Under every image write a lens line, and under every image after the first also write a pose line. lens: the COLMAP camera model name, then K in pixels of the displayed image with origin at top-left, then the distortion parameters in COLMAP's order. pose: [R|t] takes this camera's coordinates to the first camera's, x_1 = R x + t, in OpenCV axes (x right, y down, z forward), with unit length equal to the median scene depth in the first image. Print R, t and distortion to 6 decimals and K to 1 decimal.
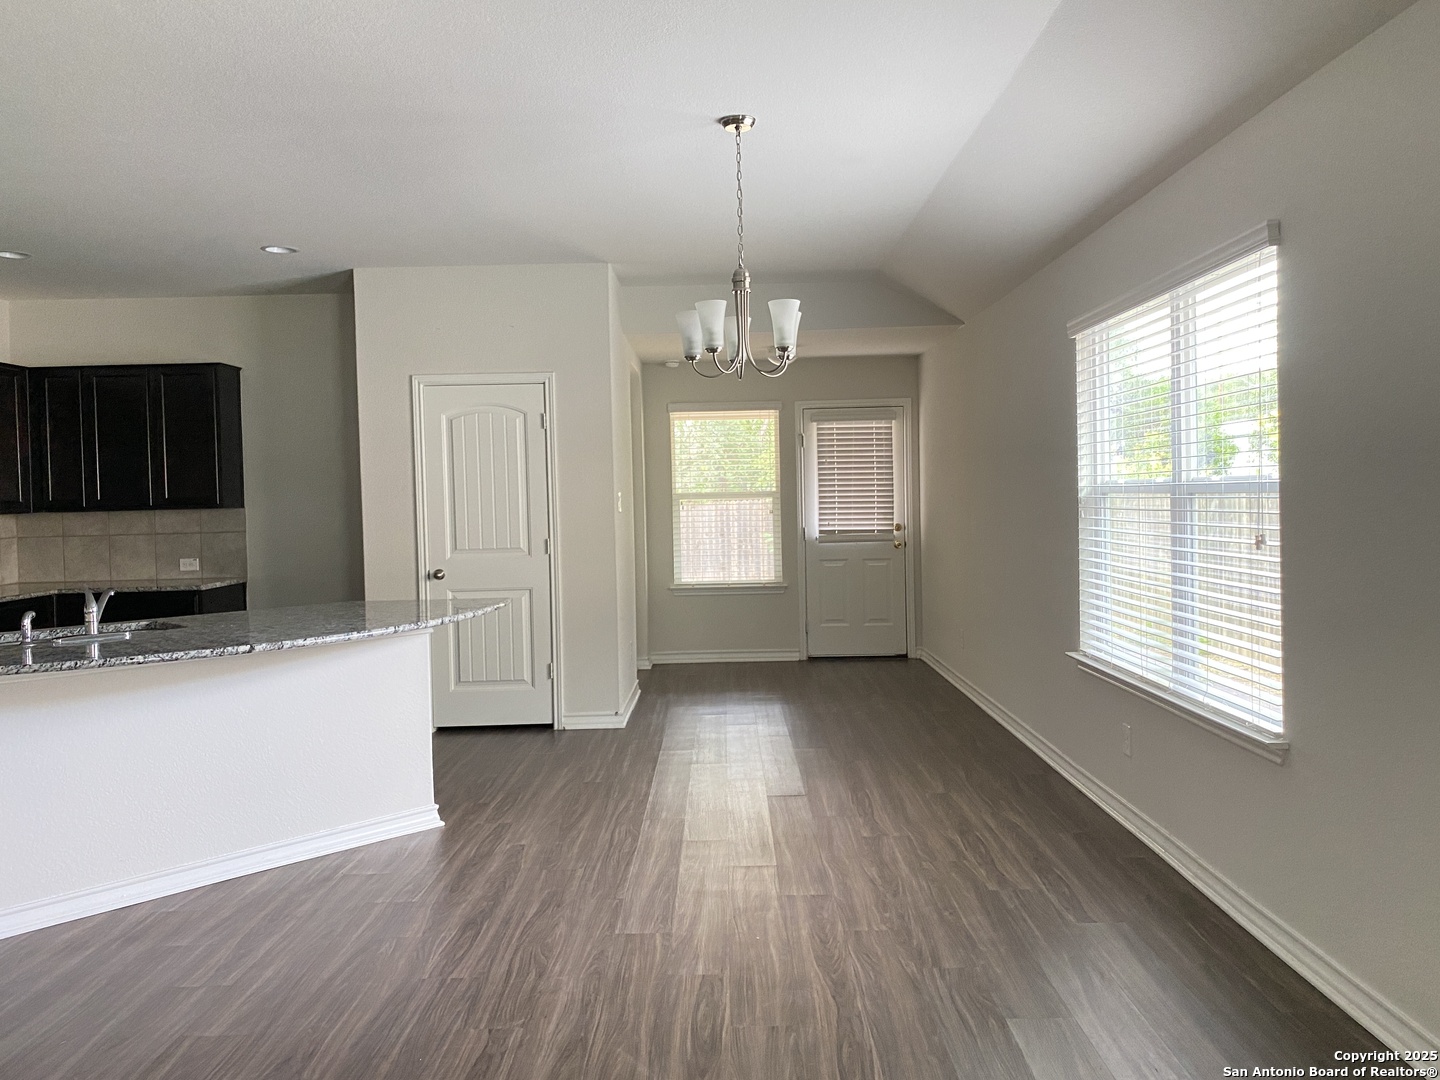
lens RADIAL K [[1085.2, 0, 721.0], [0, 1085.2, 528.1], [0, 0, 1]] dist [0.090578, -0.148225]
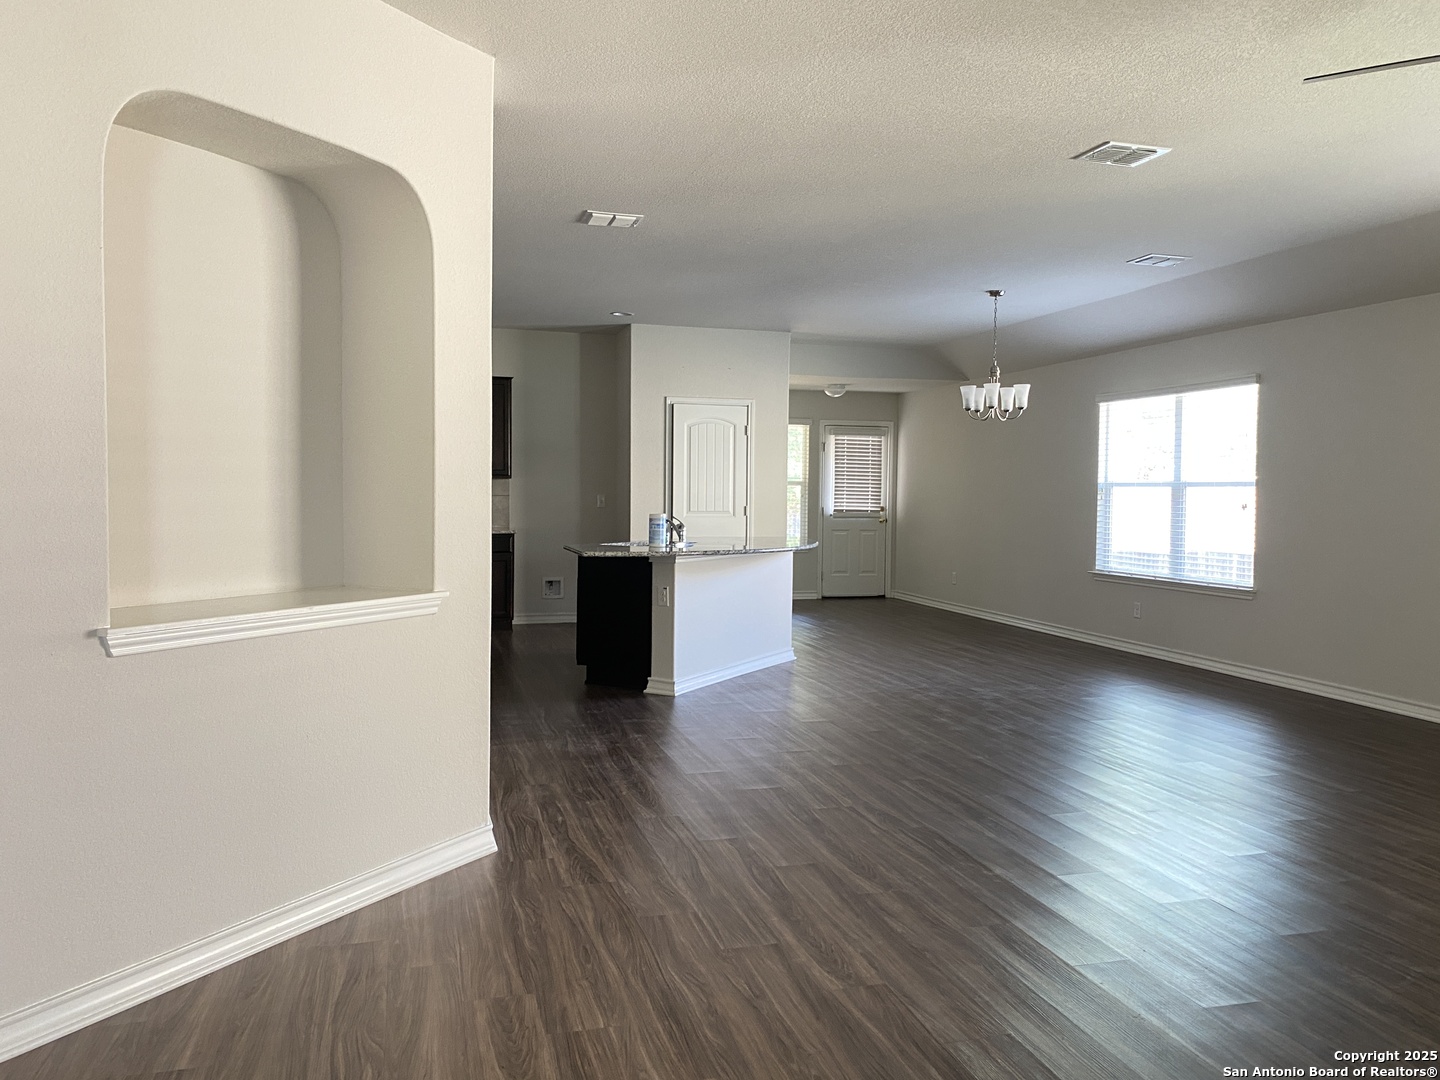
lens RADIAL K [[1068.8, 0, 720.0], [0, 1068.8, 540.0], [0, 0, 1]] dist [0.061863, -0.001363]
pose [[0.960781, 0.021277, 0.276492, -0.588040], [-0.025059, 0.999634, 0.010152, 0.042187], [-0.276175, -0.016682, 0.960963, -0.439820]]
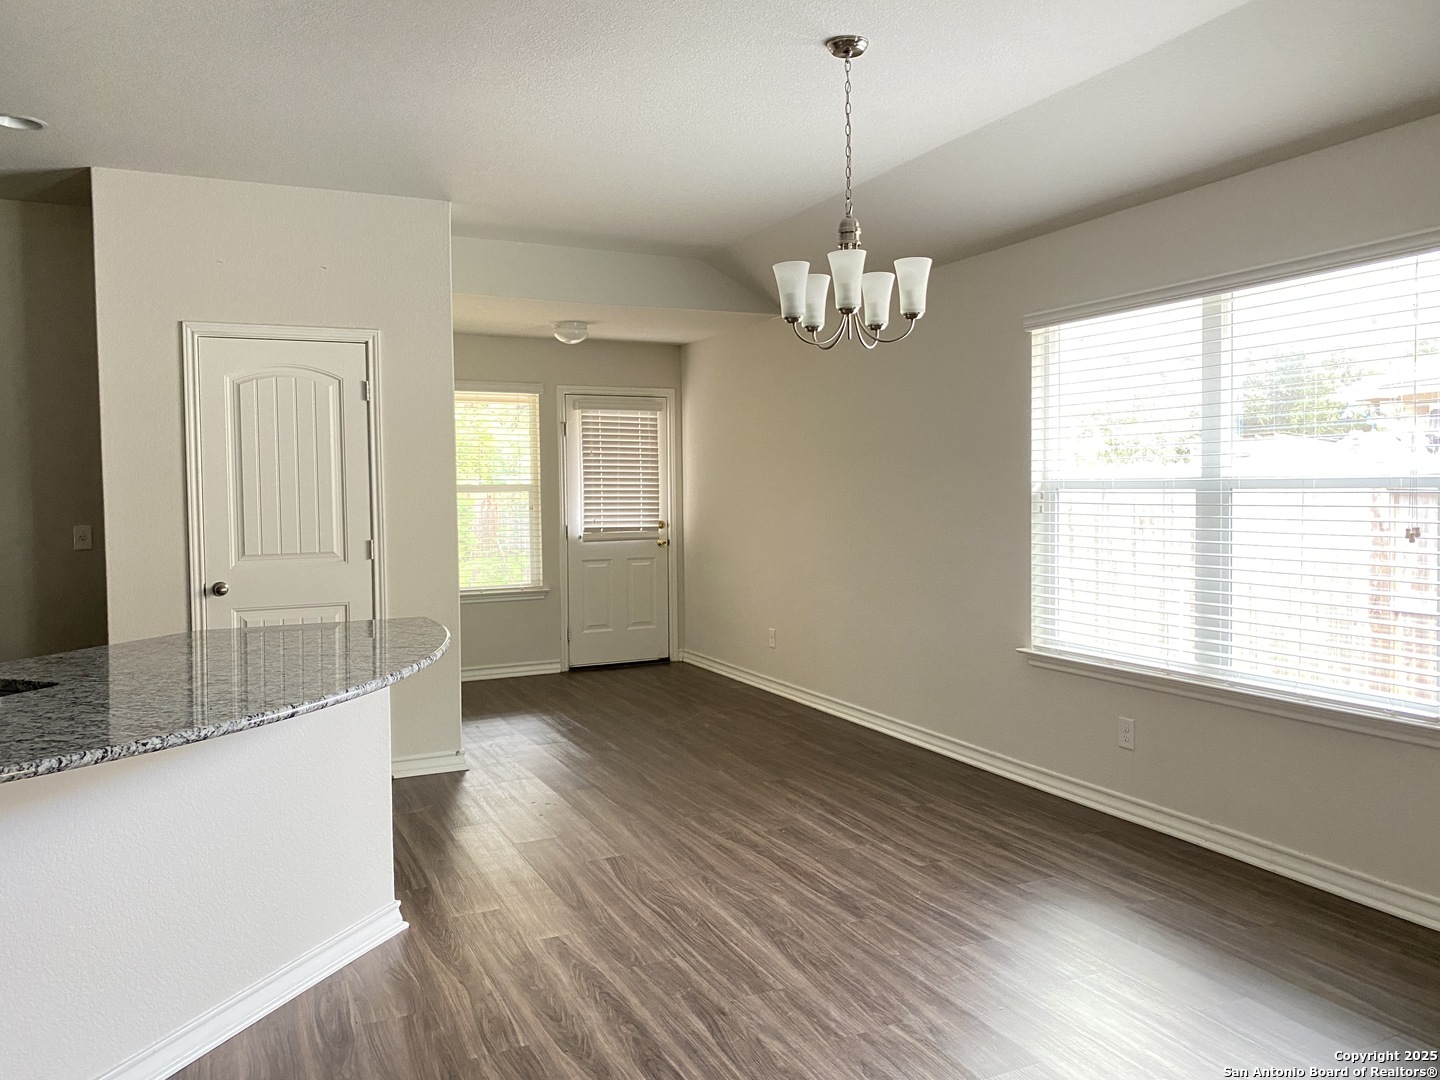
lens RADIAL K [[1085.2, 0, 721.0], [0, 1085.2, 528.1], [0, 0, 1]] dist [0.090578, -0.148225]
pose [[0.901746, -0.004942, 0.432237, -0.260495], [0.004297, 0.999988, 0.002468, 0.000329], [-0.432244, -0.000368, 0.901756, 0.163678]]
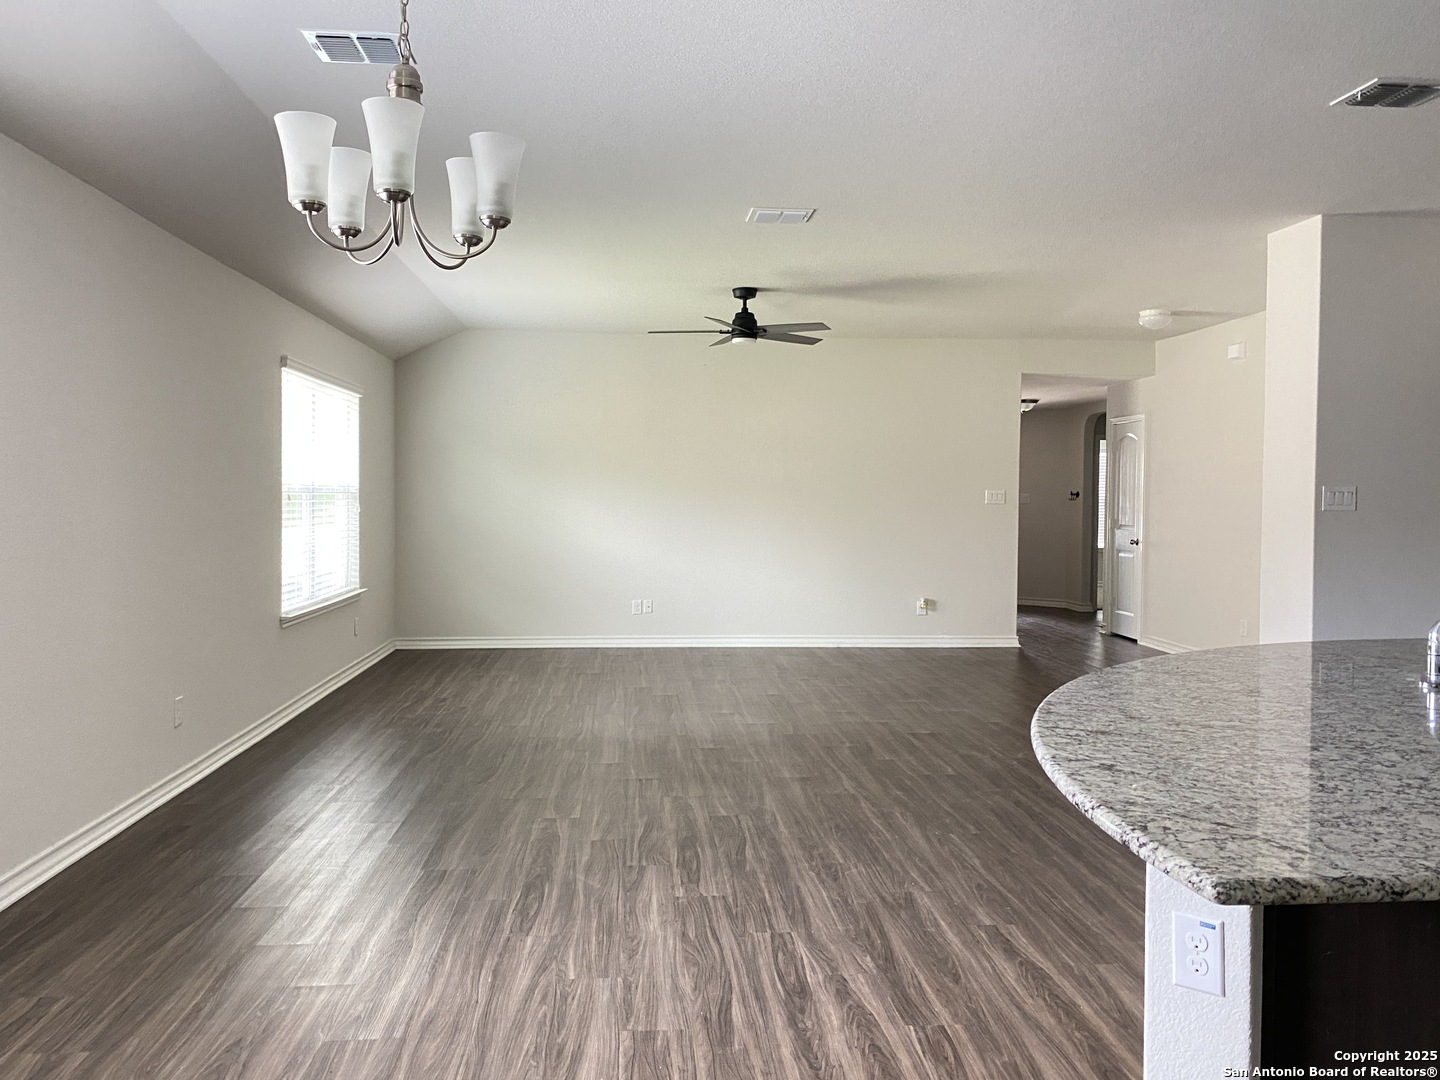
lens RADIAL K [[1098.2, 0, 714.7], [0, 1098.2, 519.8], [0, 0, 1]] dist [-0.008954, -0.001817]
pose [[-0.996574, 0.016997, -0.080936, -0.053491], [0.012884, 0.998612, 0.051076, -0.019395], [0.081692, 0.049858, -0.995410, 0.936283]]
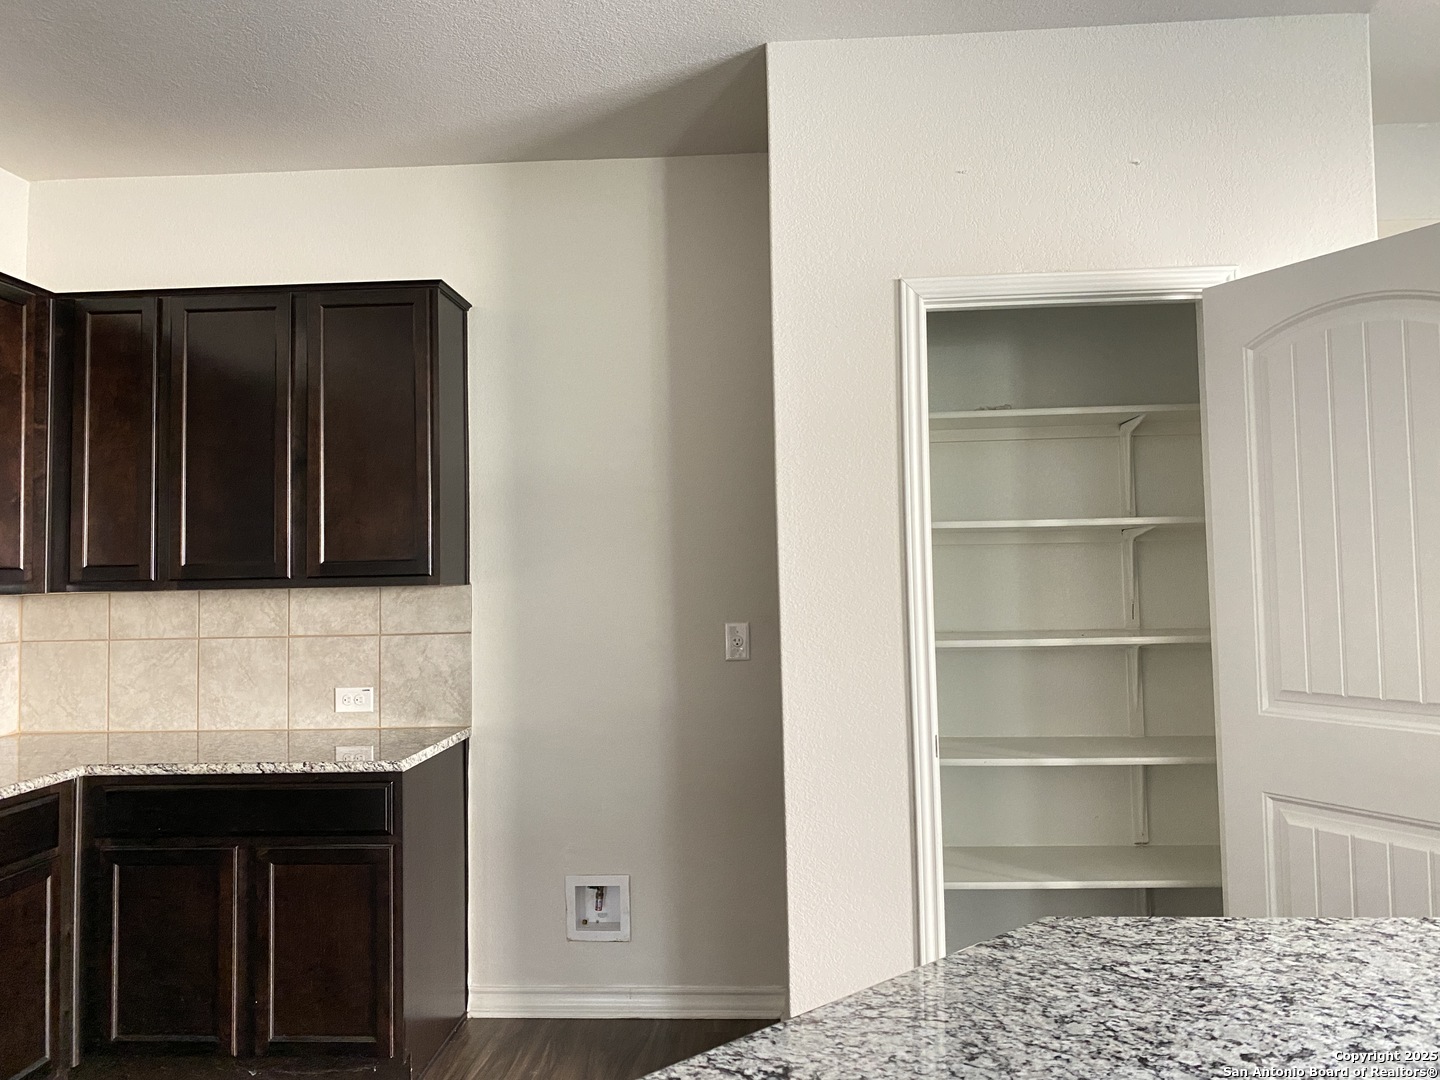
lens RADIAL K [[1096.8, 0, 717.0], [0, 1096.8, 525.6], [0, 0, 1]] dist [-0.002666, -0.012602]
pose [[0.998482, 0.001565, -0.055052, -0.313130], [-0.005968, 0.996785, -0.079906, -0.006437], [0.054750, 0.080113, 0.995281, 0.547576]]
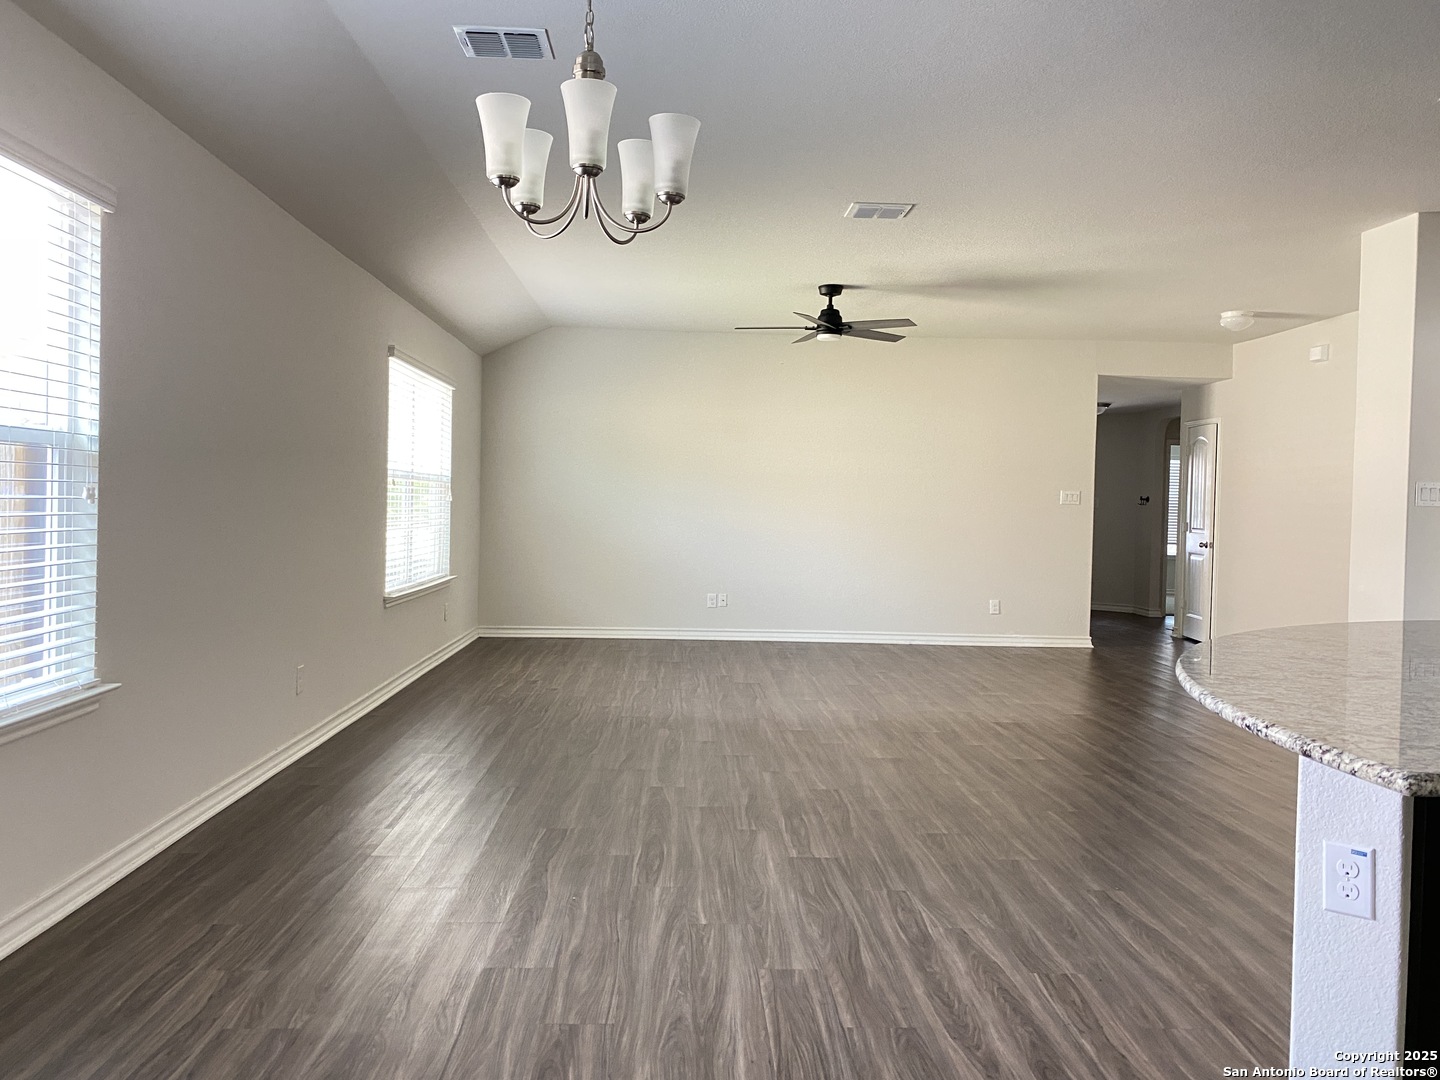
lens RADIAL K [[1096.8, 0, 717.0], [0, 1096.8, 525.6], [0, 0, 1]] dist [-0.002666, -0.012602]
pose [[-0.999238, 0.002031, -0.038985, -0.016738], [0.000130, 0.998813, 0.048704, -0.004357], [0.039038, 0.048662, -0.998052, 0.957099]]
